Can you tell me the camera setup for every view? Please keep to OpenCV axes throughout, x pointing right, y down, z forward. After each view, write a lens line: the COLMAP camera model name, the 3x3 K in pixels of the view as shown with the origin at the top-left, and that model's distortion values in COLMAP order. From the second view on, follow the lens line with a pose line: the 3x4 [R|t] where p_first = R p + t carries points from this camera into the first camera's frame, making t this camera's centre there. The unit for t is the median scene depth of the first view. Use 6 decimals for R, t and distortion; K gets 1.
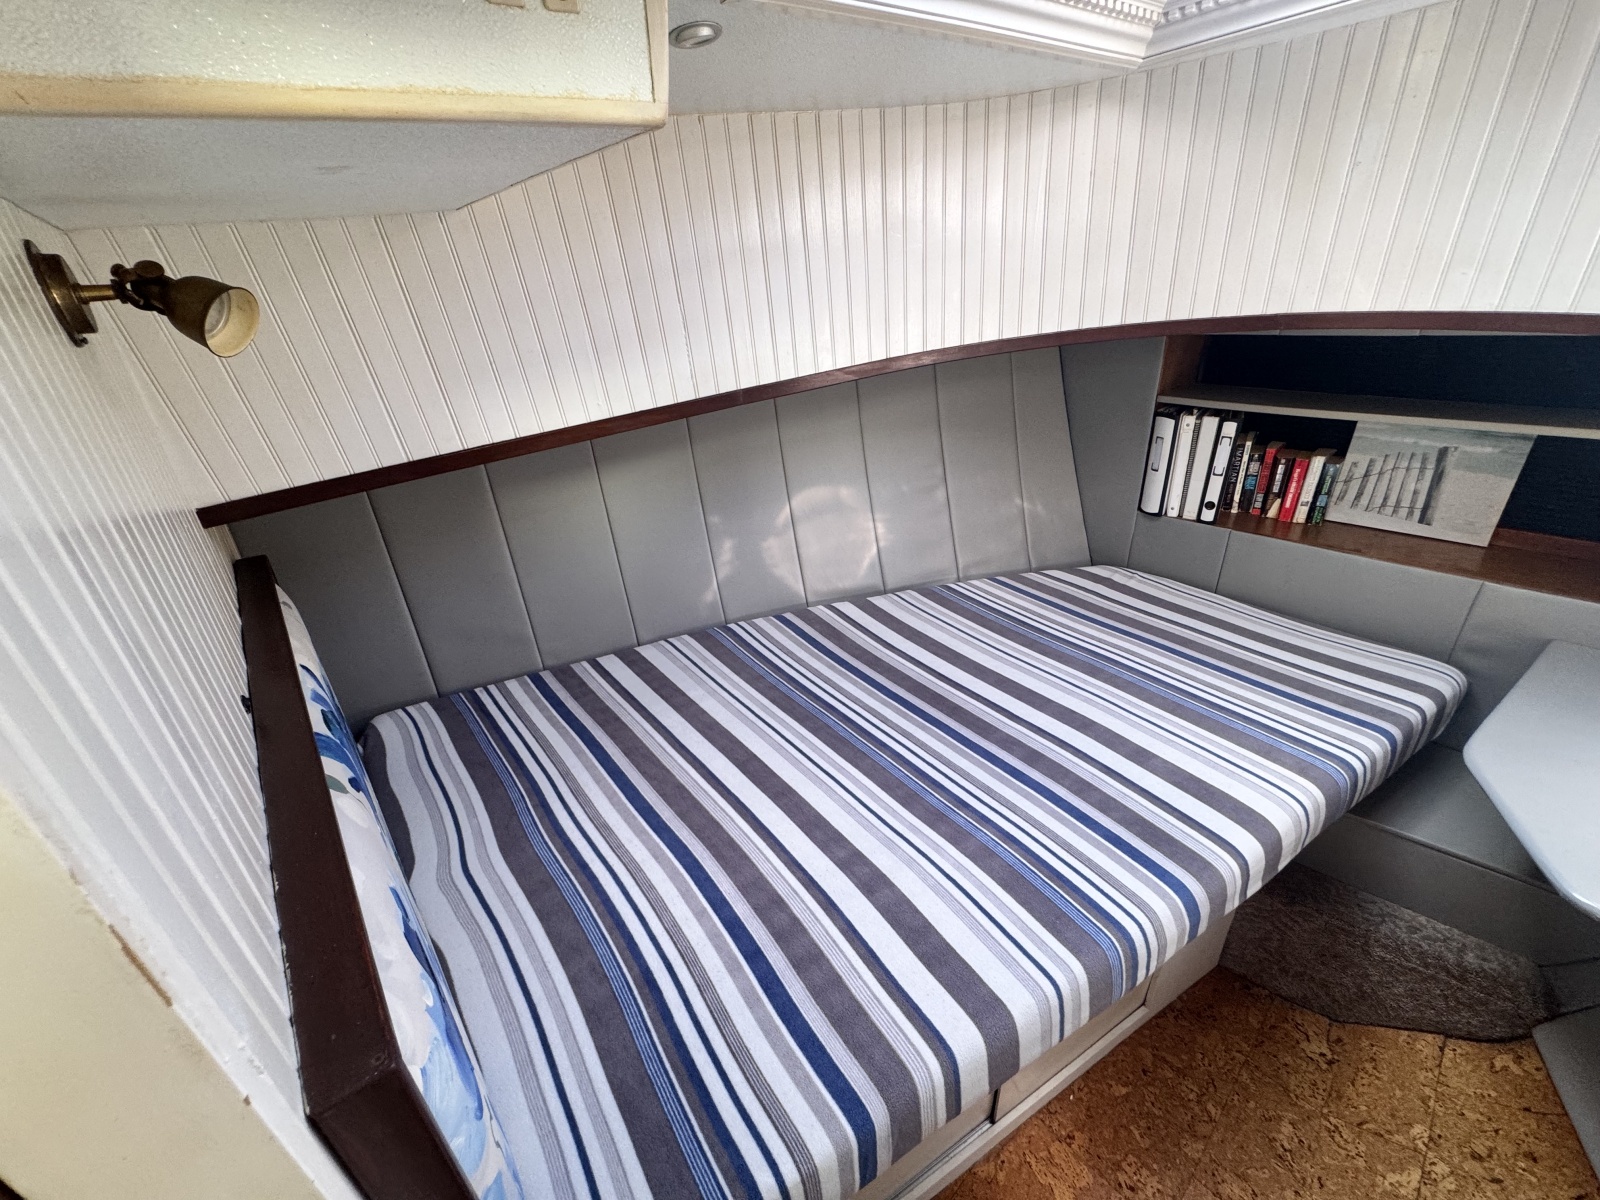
lens RADIAL K [[643.5, 0, 799.4], [0, 643.5, 597.5], [0, 0, 1]] dist [-0.003181, 0.000671]
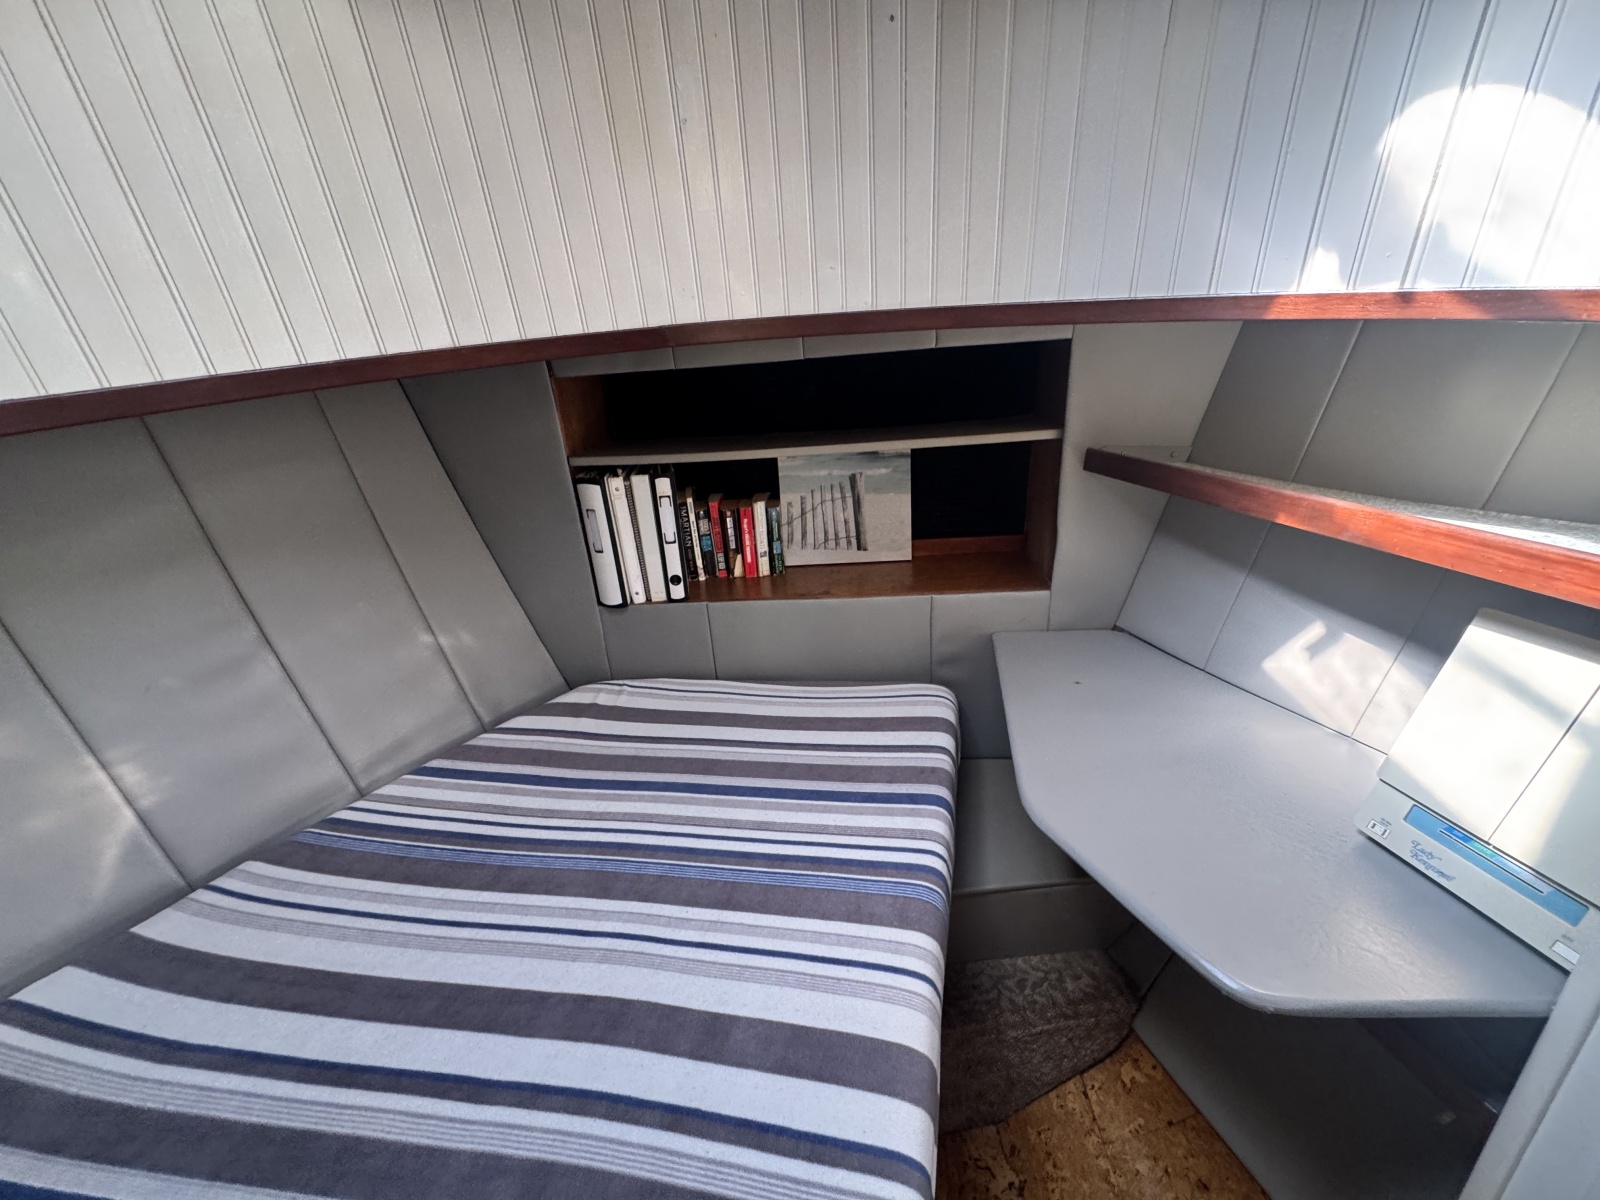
lens RADIAL K [[643.5, 0, 807.5], [0, 643.5, 600.4], [0, 0, 1]] dist [-0.003181, 0.000671]
pose [[0.701633, -0.250608, 0.667013, 0.255182], [0.332761, 0.943002, 0.004270, -0.081523], [-0.630064, 0.218960, 0.745034, 0.363396]]
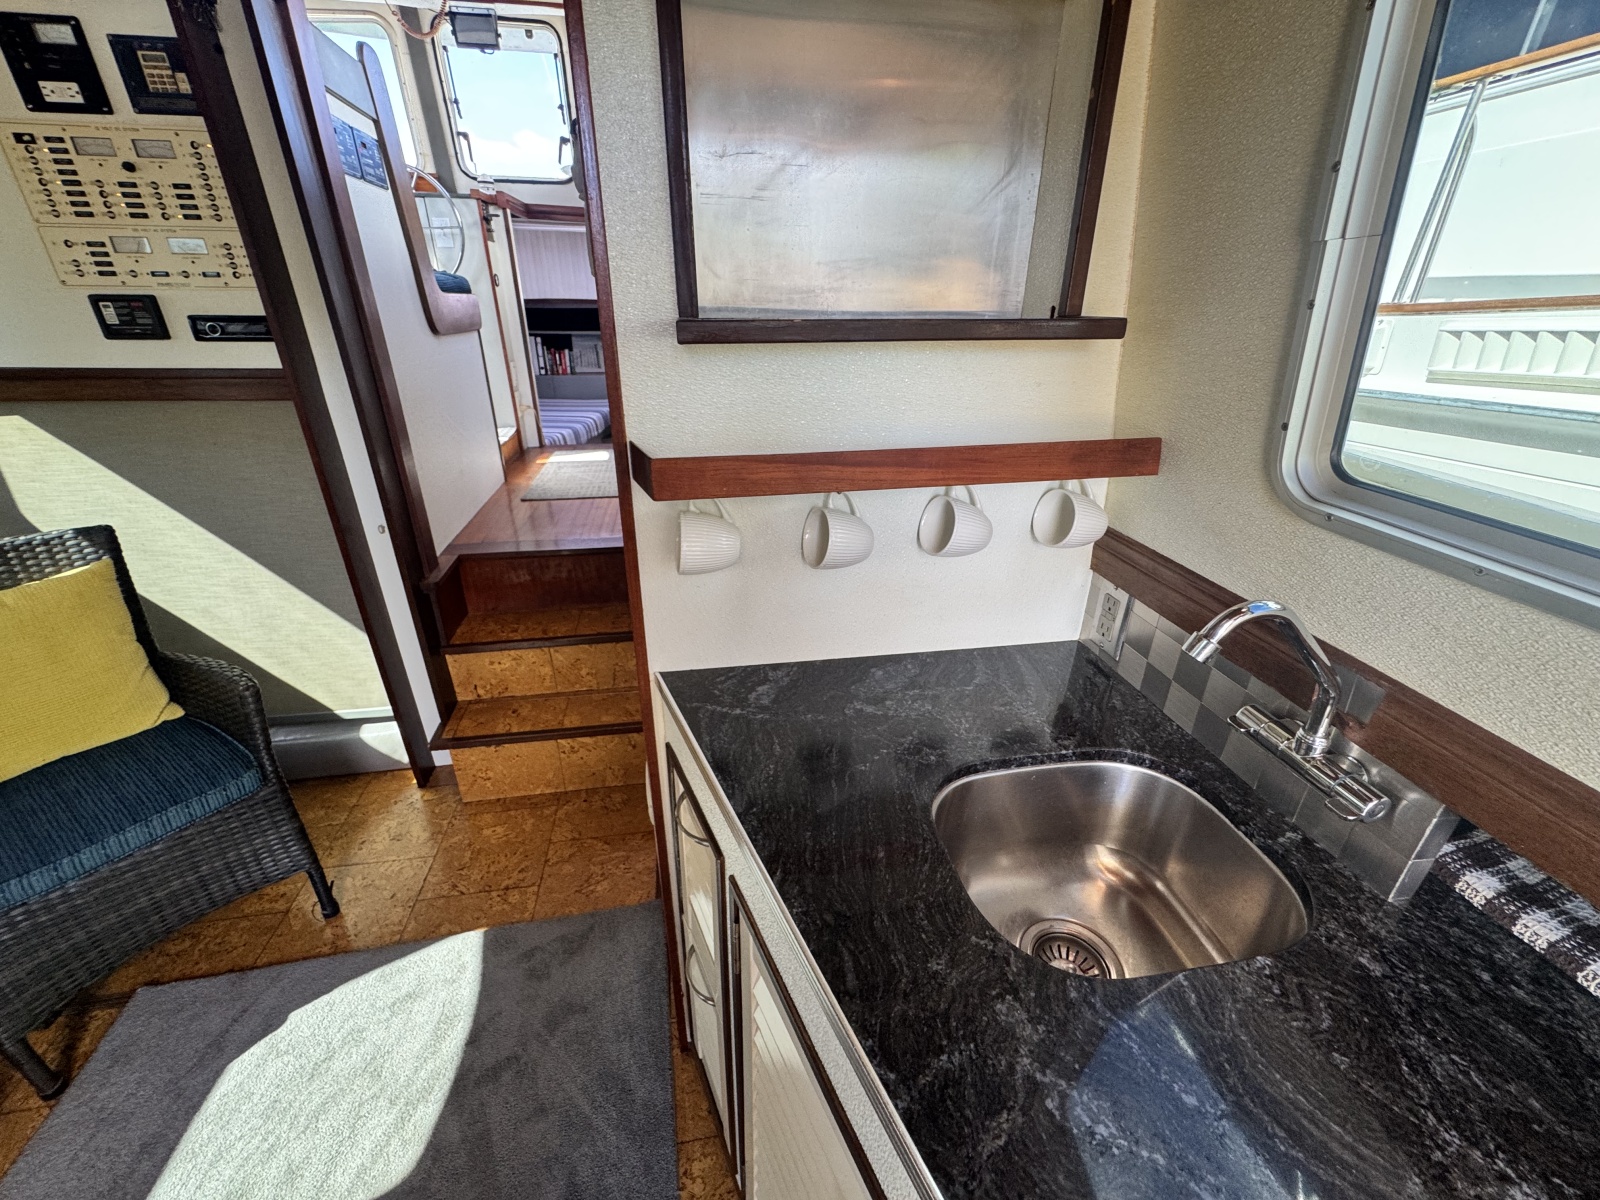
lens RADIAL K [[643.5, 0, 802.5], [0, 643.5, 600.1], [0, 0, 1]] dist [-0.003181, 0.000671]
pose [[0.504133, -0.302186, 0.809032, -1.717678], [0.337966, 0.931107, 0.137186, 0.997491], [-0.794751, 0.204265, 0.571530, -1.649306]]
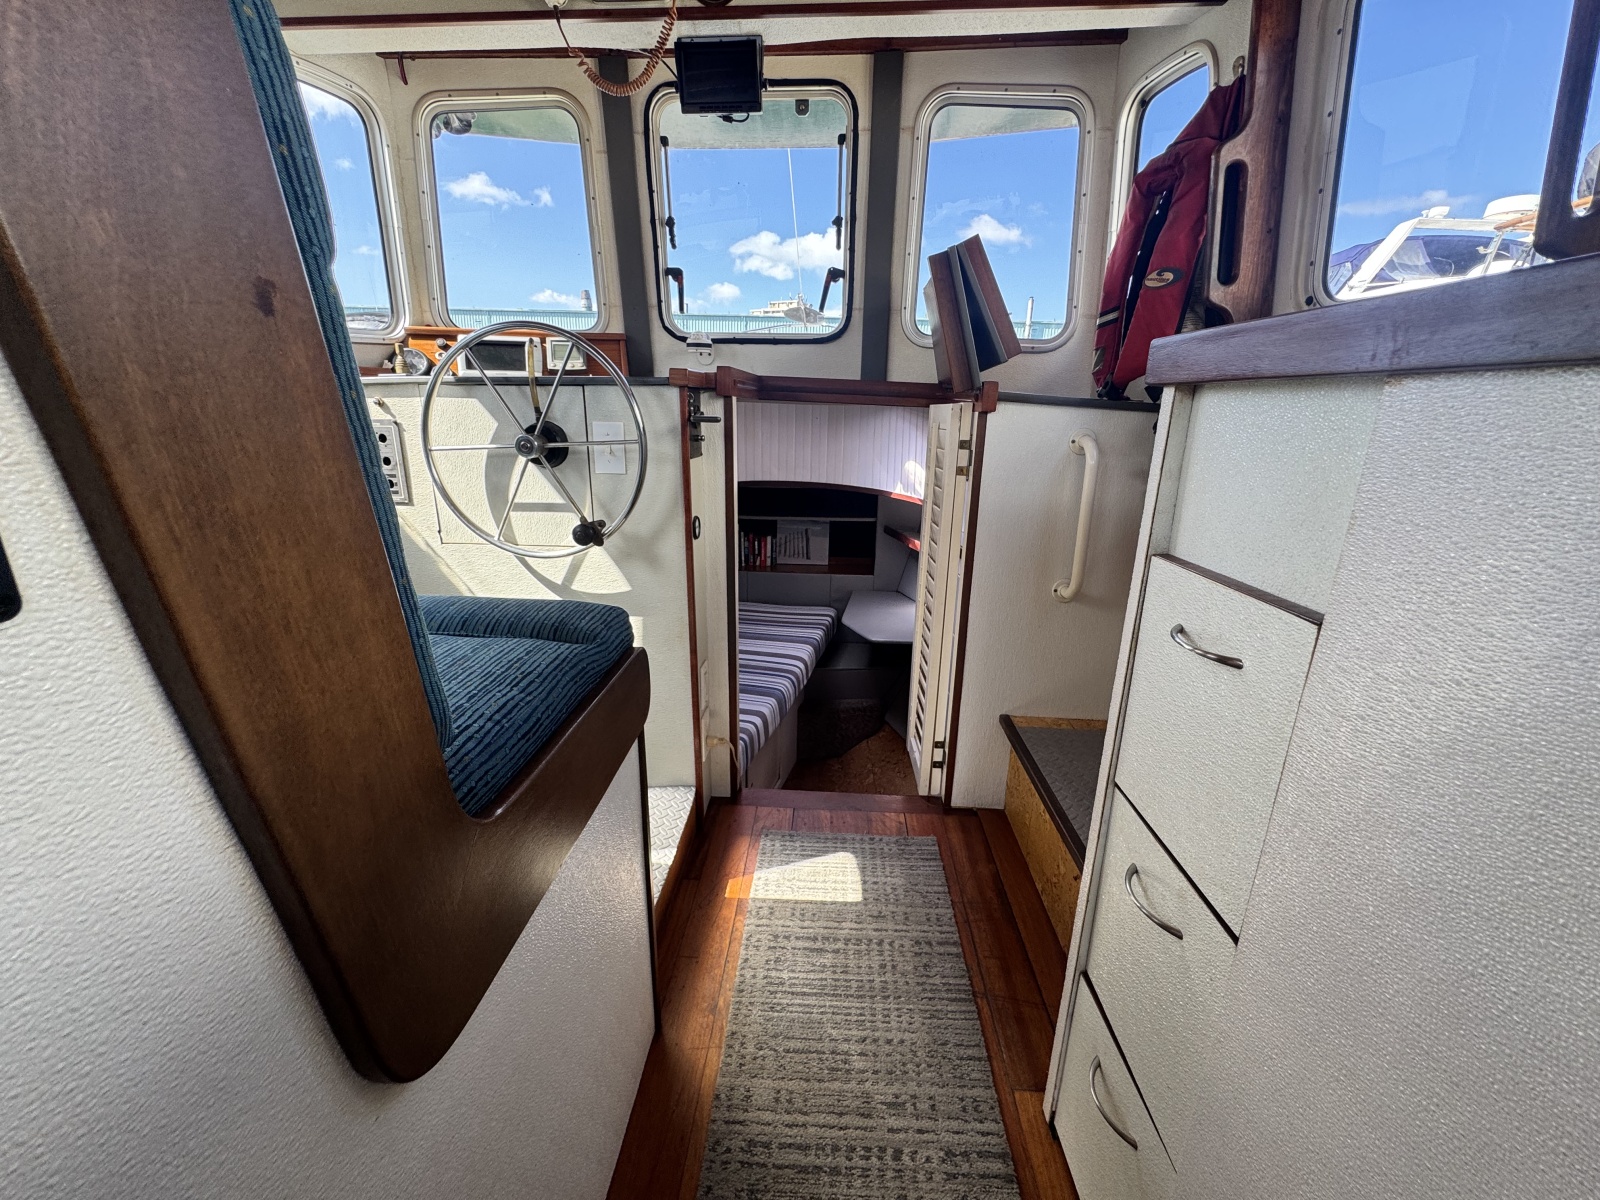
lens RADIAL K [[643.5, 0, 802.1], [0, 643.5, 600.6], [0, 0, 1]] dist [-0.003181, 0.000671]
pose [[0.694068, -0.130209, 0.708037, -0.889504], [0.262114, 0.961708, -0.080084, 0.251054], [-0.670497, 0.241170, 0.701620, -0.742192]]
